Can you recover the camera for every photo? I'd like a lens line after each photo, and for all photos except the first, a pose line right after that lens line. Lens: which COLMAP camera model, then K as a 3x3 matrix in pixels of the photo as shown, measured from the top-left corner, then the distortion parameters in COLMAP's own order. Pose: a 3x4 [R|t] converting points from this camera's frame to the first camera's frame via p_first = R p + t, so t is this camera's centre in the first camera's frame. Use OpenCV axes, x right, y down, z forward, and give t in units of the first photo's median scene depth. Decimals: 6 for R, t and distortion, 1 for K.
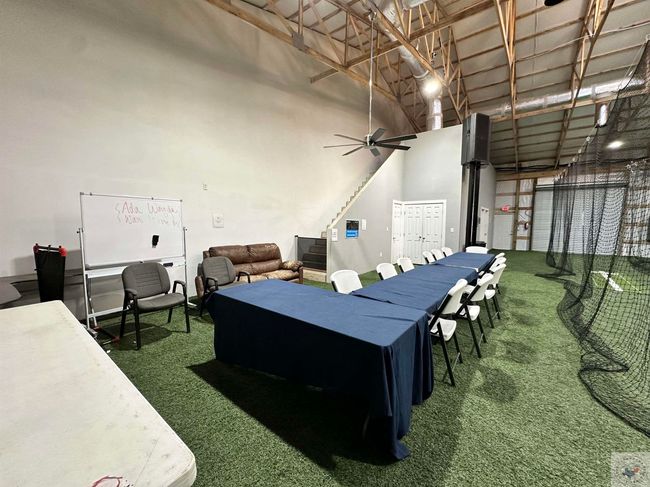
lens RADIAL K [[258.7, 0, 323.8], [0, 258.7, 244.4], [0, 0, 1]] dist [-0.004187, 0.001145]
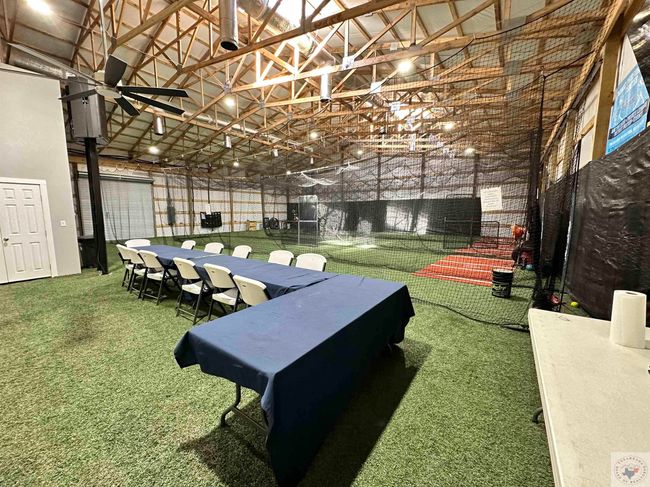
lens RADIAL K [[258.7, 0, 327.1], [0, 258.7, 245.1], [0, 0, 1]] dist [-0.004187, 0.001145]
pose [[-0.030322, -0.133452, 0.990591, -0.260699], [0.088025, 0.986840, 0.135641, -0.029058], [-0.995657, 0.091309, -0.018176, 0.269761]]
